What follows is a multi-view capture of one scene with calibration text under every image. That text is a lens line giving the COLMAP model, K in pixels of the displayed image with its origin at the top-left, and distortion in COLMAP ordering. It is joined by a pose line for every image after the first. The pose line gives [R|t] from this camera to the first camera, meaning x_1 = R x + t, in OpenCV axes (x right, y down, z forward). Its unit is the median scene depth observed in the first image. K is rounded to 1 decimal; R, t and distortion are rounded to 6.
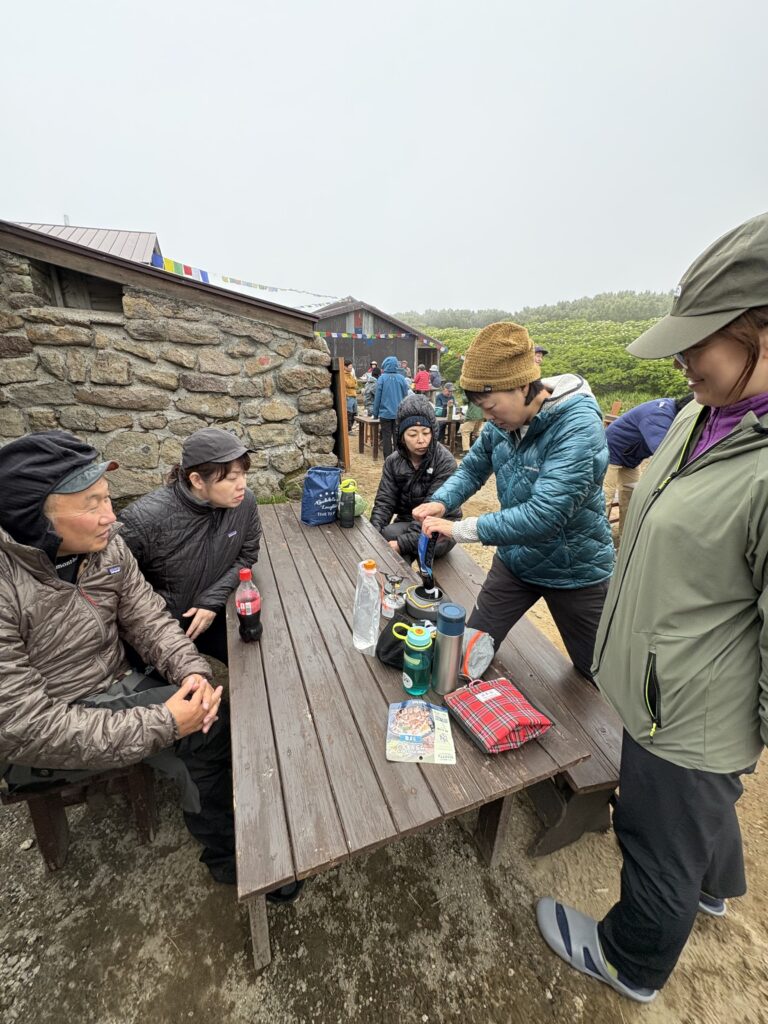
lens RADIAL K [[410.3, 0, 383.8], [0, 410.3, 510.1], [0, 0, 1]] dist [0.005658, -0.000687]
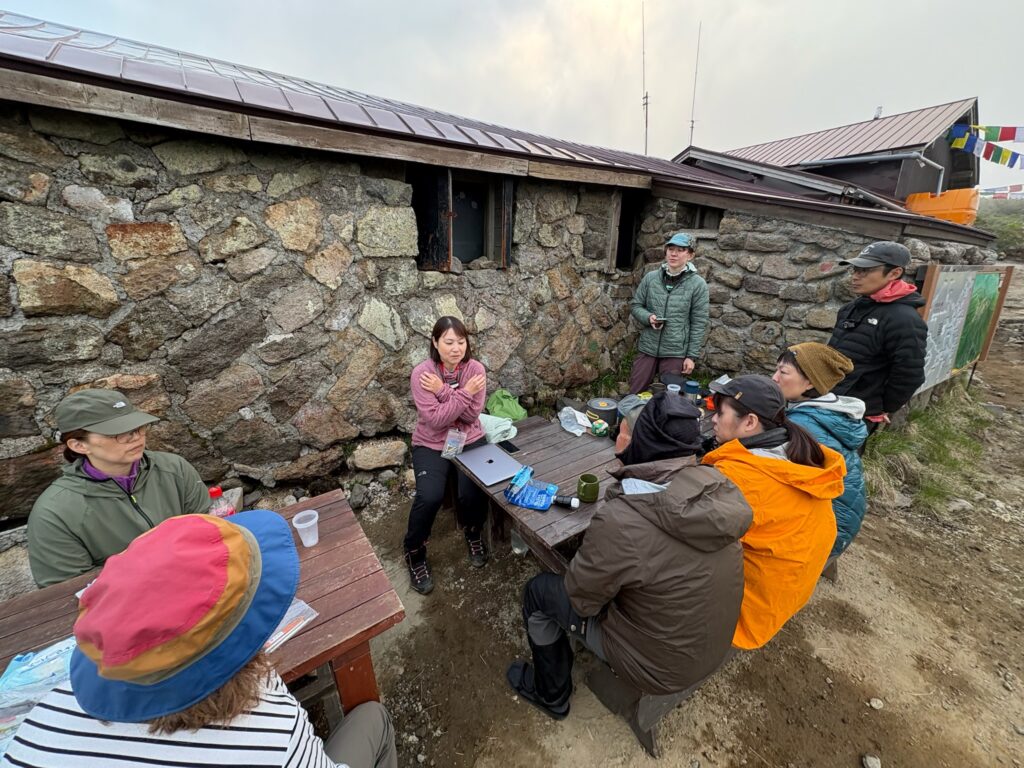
lens RADIAL K [[410.3, 0, 511.2], [0, 410.3, 382.7], [0, 0, 1]] dist [0.005658, -0.000687]
pose [[0.243338, 0.293245, -0.924550, 0.531978], [-0.313746, 0.925754, 0.211051, -0.082928], [0.917796, 0.238717, 0.317276, 0.068935]]
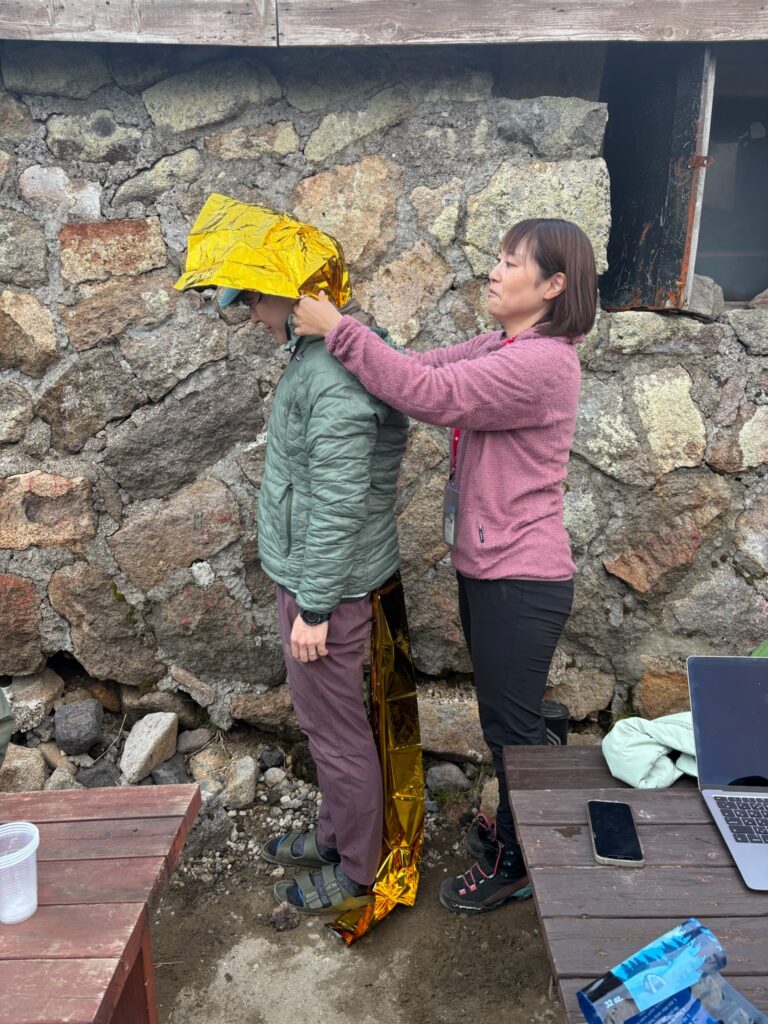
lens RADIAL K [[785.7, 0, 365.2], [0, 785.7, 511.9], [0, 0, 1]] dist [0.032508, -0.037532]
pose [[-0.369982, 0.197535, -0.907796, 0.322715], [-0.291242, 0.903218, 0.315238, -0.049000], [0.882208, 0.381021, -0.276644, 0.208482]]
